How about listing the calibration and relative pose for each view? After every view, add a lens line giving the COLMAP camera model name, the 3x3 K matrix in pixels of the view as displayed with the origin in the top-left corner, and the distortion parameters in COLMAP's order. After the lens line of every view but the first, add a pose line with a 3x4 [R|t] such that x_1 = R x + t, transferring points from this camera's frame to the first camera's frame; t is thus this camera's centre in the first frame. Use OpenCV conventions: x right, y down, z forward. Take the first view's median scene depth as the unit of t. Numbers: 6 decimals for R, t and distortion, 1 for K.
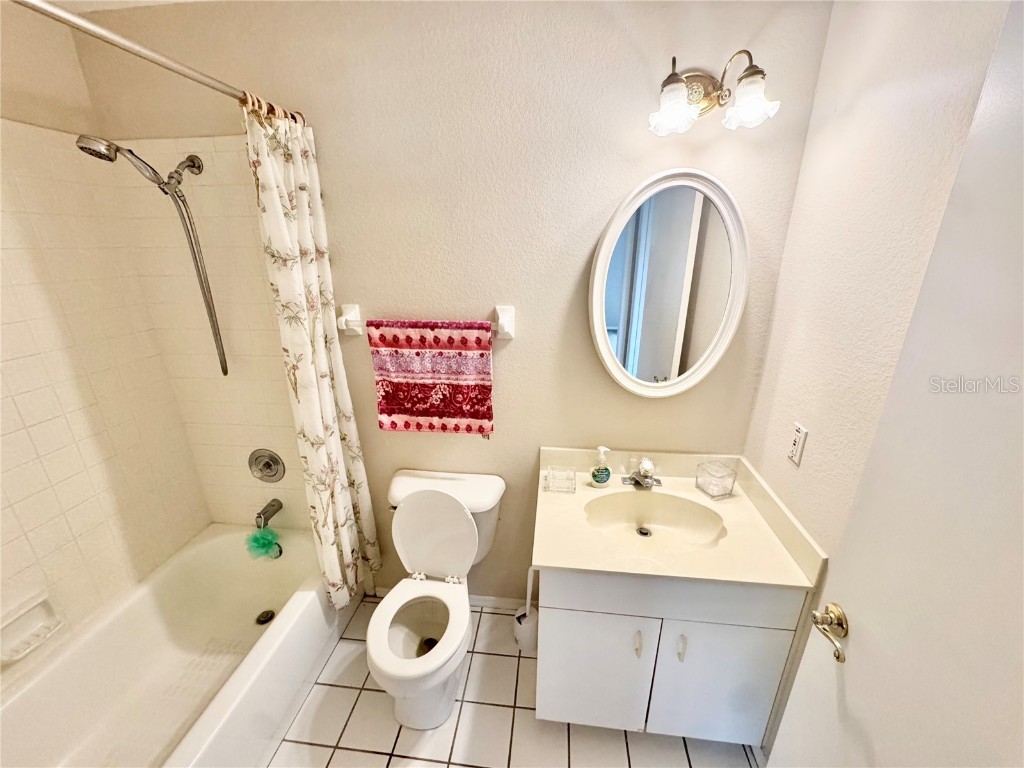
lens RADIAL K [[411.0, 0, 511.3], [0, 411.0, 384.7], [0, 0, 1]] dist [-0.003894, 0.000615]
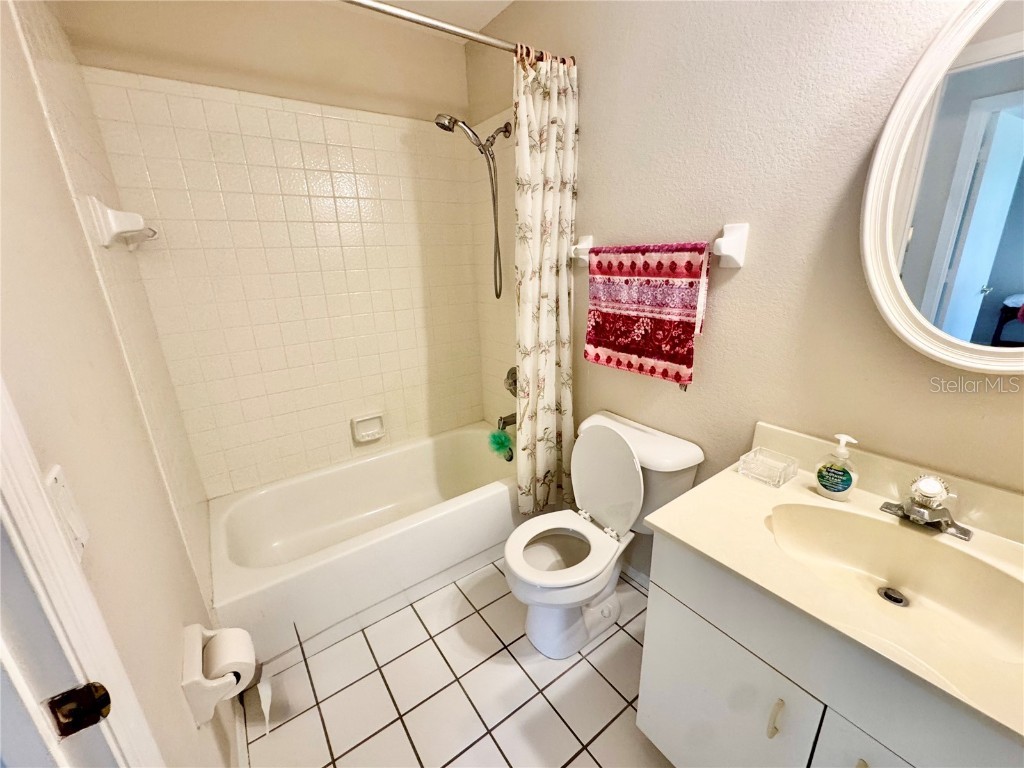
lens RADIAL K [[411.0, 0, 511.3], [0, 411.0, 384.7], [0, 0, 1]] dist [-0.003894, 0.000615]
pose [[0.671882, 0.205757, -0.711505, 0.311009], [-0.217624, 0.973077, 0.075896, 0.139436], [0.707965, 0.103847, 0.698571, 0.174371]]
